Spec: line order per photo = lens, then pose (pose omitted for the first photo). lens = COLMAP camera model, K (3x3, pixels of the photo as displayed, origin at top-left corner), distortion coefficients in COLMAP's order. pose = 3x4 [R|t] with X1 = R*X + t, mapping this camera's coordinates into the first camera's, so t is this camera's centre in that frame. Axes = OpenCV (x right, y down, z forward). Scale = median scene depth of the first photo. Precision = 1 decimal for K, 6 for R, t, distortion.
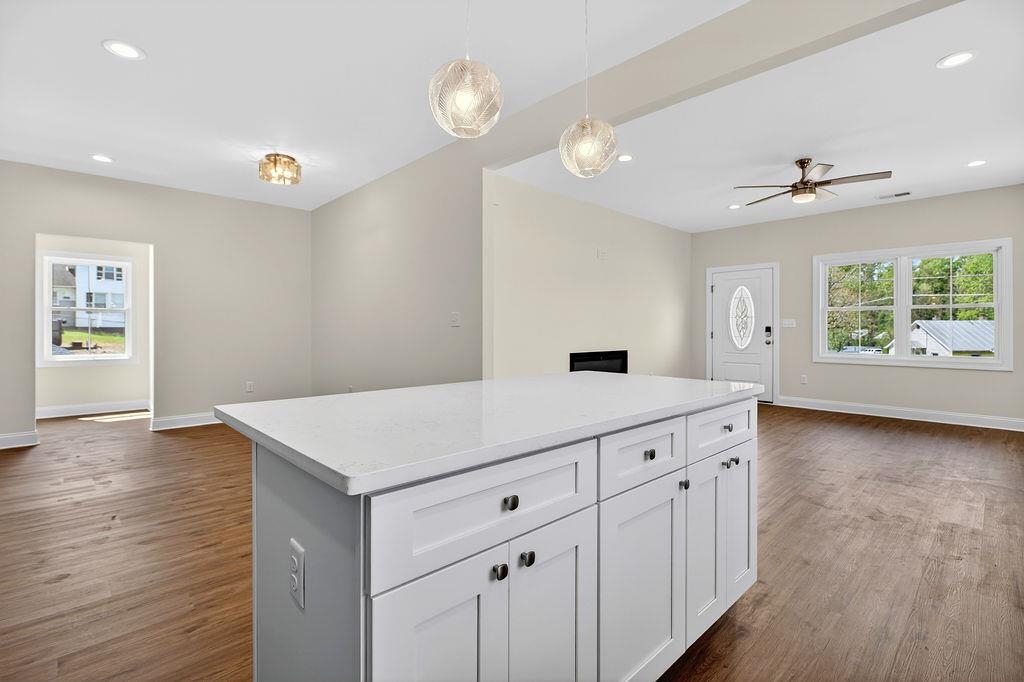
lens RADIAL K [[467.2, 0, 513.0], [0, 467.2, 328.1], [0, 0, 1]] dist [0.000392, 0.000148]
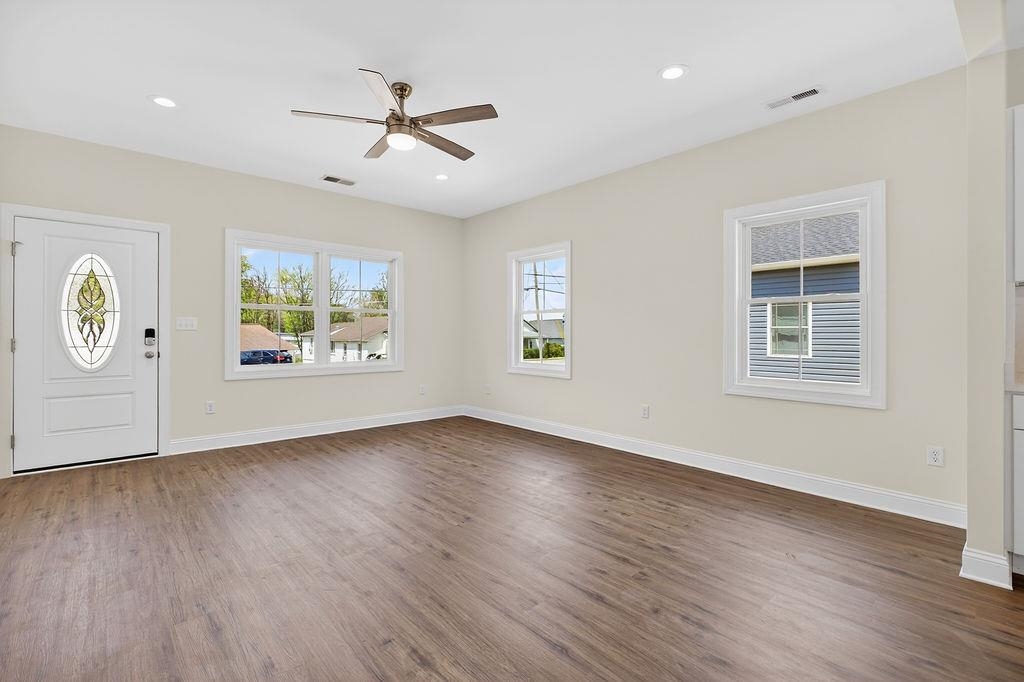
lens RADIAL K [[467.2, 0, 513.0], [0, 467.2, 328.1], [0, 0, 1]] dist [0.000392, 0.000148]
pose [[0.030433, 0.010864, 0.999478, -0.032624], [-0.003243, 0.999937, -0.010770, 0.000842], [-0.999532, -0.002914, 0.030466, 0.502201]]
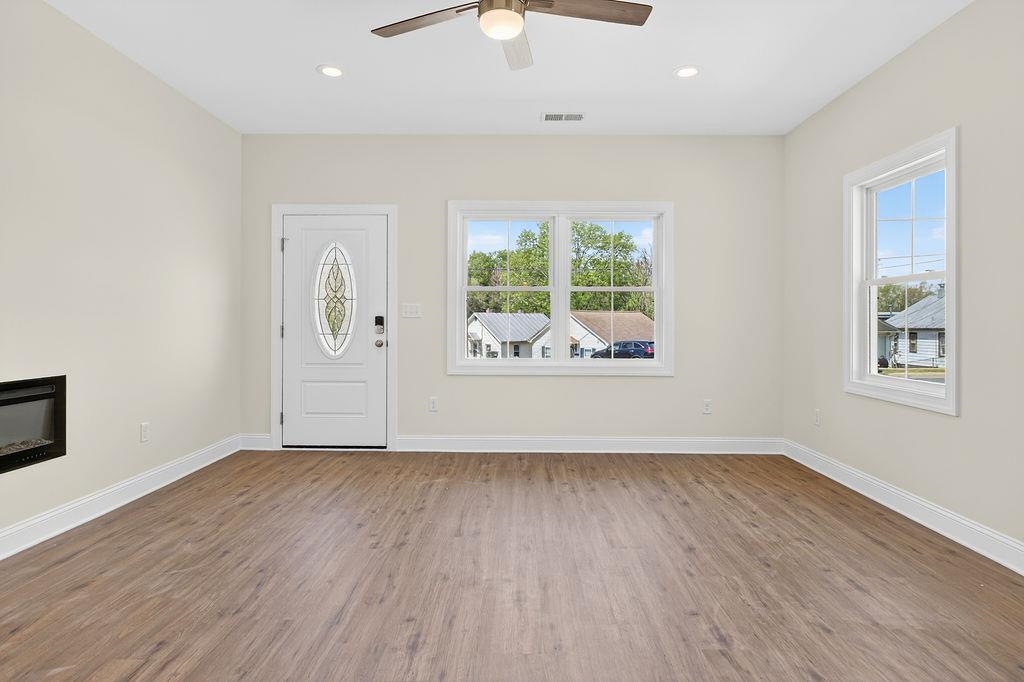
lens RADIAL K [[583.3, 0, 513.0], [0, 583.3, 312.9], [0, 0, 1]] dist [0.002708, 0.000547]
pose [[0.701908, 0.010402, 0.712192, 0.147898], [-0.002108, 0.999919, -0.012526, 0.001375], [-0.712264, 0.007291, 0.701873, 0.370944]]
